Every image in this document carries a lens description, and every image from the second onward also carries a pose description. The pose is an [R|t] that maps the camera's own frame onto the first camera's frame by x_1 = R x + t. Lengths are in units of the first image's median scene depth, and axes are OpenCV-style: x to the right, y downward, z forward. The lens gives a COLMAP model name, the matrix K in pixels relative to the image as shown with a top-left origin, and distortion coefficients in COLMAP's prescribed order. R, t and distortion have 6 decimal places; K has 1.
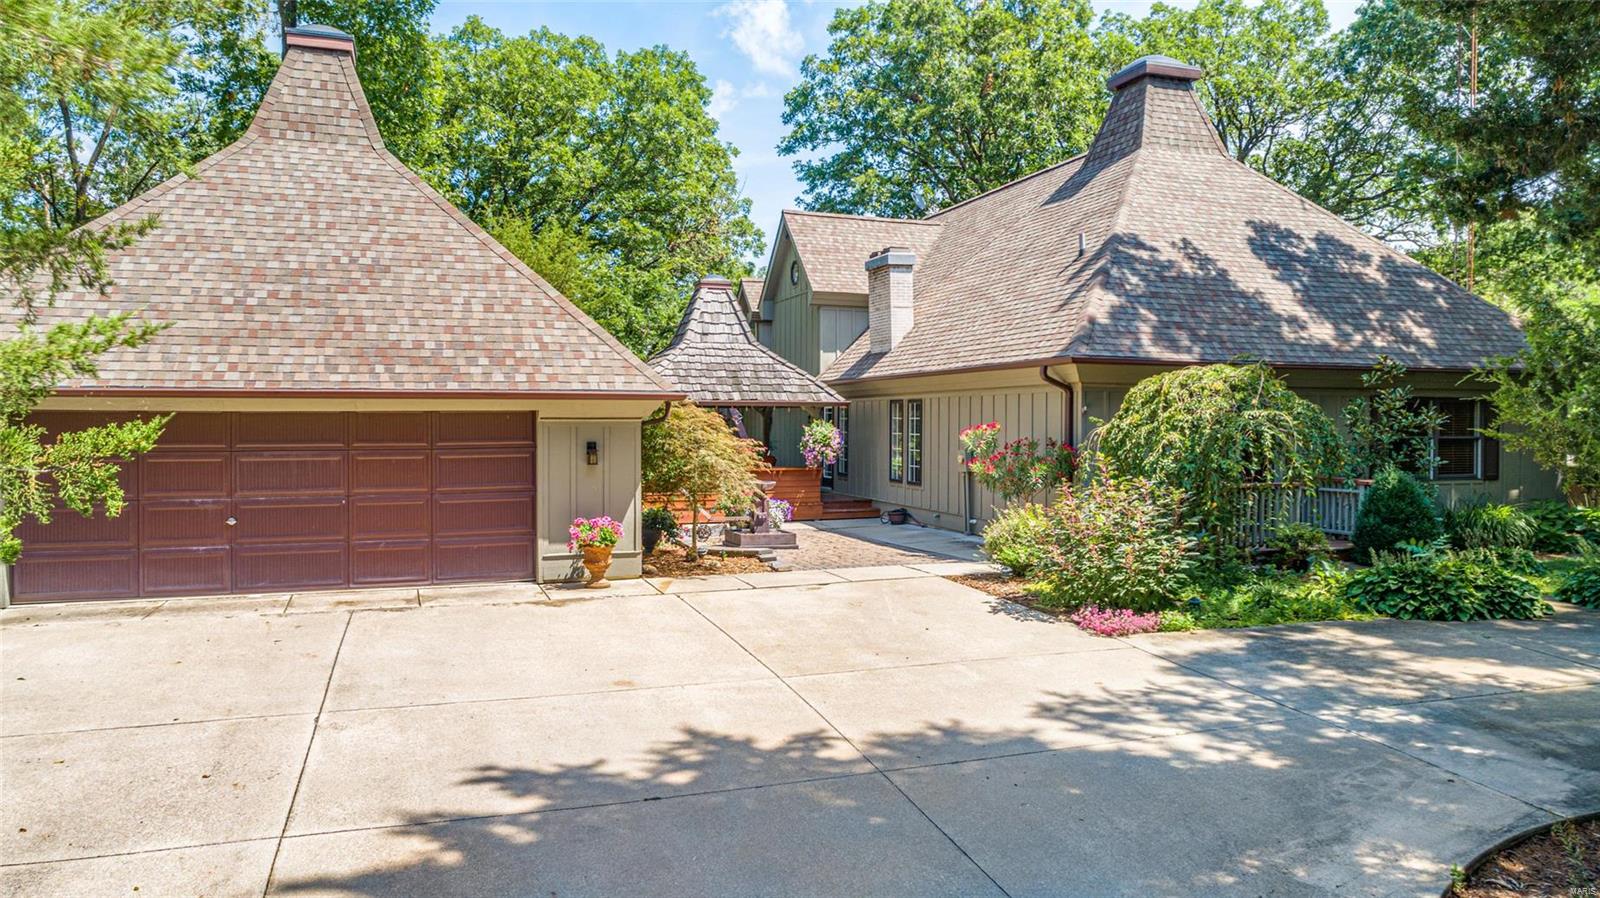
lens RADIAL K [[1095.7, 0, 807.1], [0, 1095.7, 439.1], [0, 0, 1]] dist [-0.011594, 0.000659]
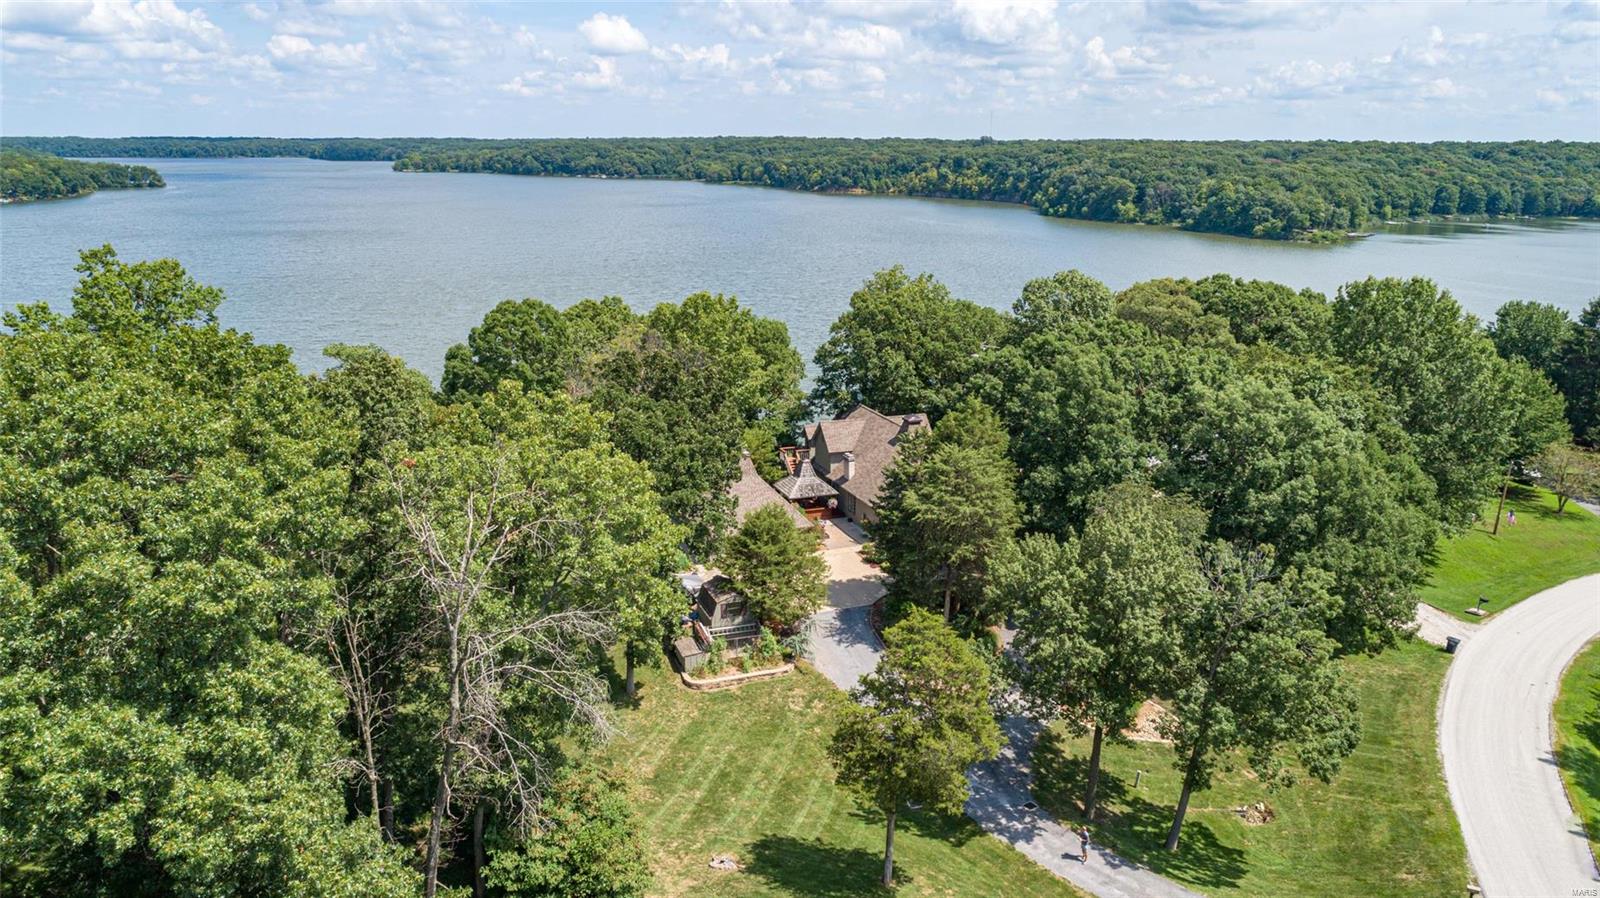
lens RADIAL K [[1133.2, 0, 800.0], [0, 1133.2, 449.0], [0, 0, 1]] dist [-0.011995, 0.000961]
pose [[0.999809, 0.000821, 0.019547, -0.229448], [-0.005387, 0.972048, 0.234721, -1.412451], [-0.018808, -0.234781, 0.971866, -3.716282]]
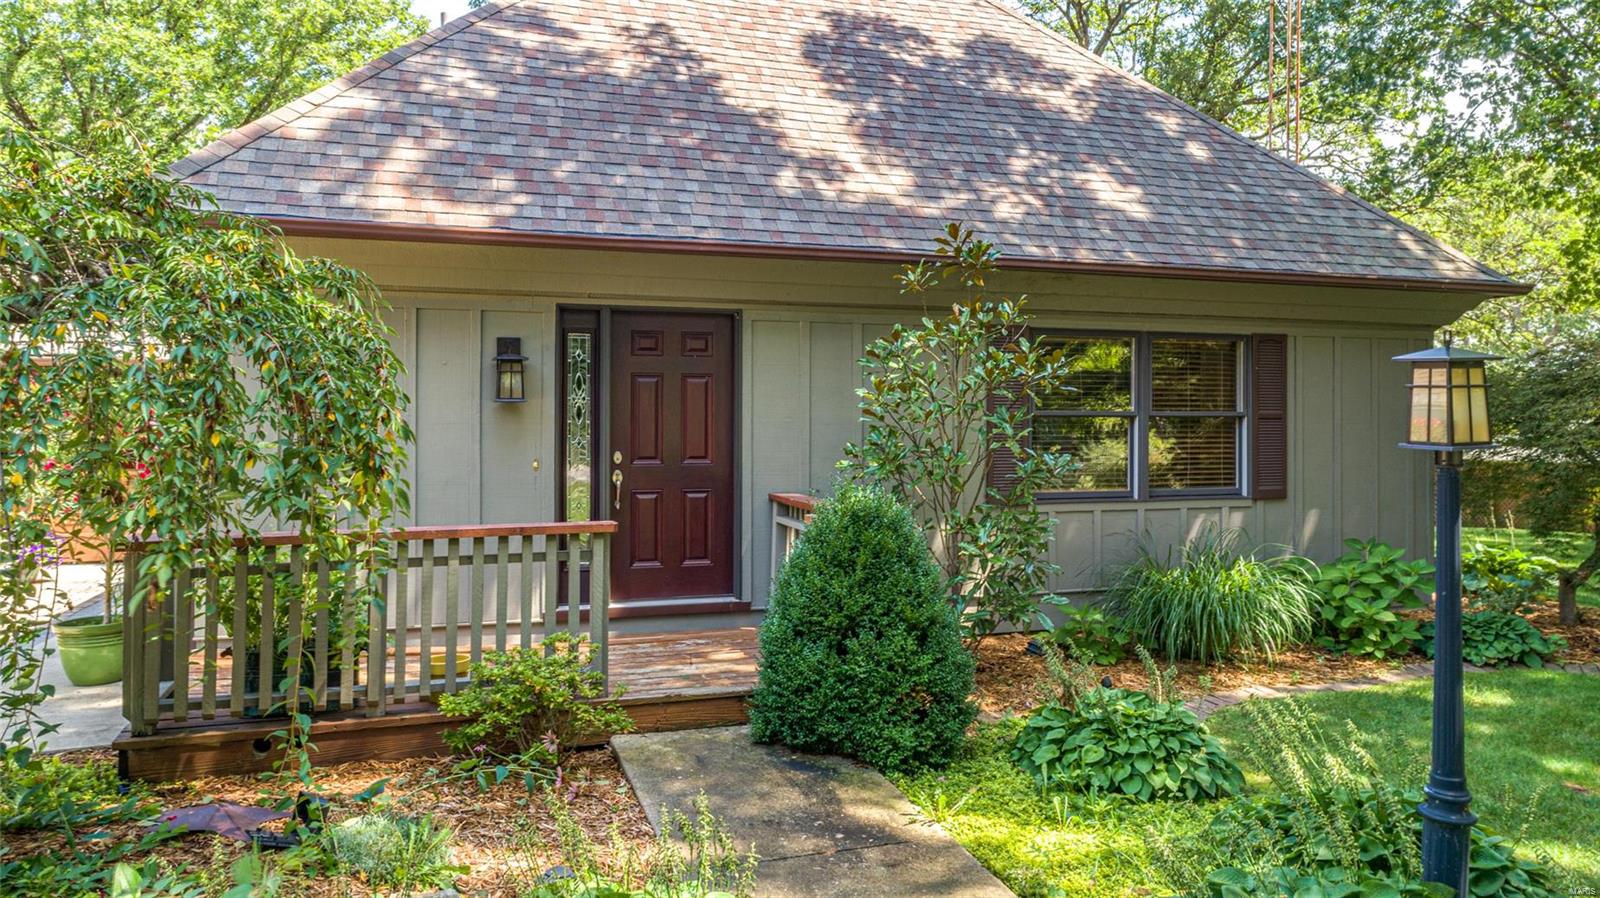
lens RADIAL K [[1086.9, 0, 800.8], [0, 1086.9, 442.8], [0, 0, 1]] dist [-0.058994, 0.000948]
pose [[0.999624, -0.002002, -0.027363, 0.407849], [0.002034, 0.999997, 0.001145, 0.010203], [0.027361, -0.001201, 0.999625, 0.482606]]
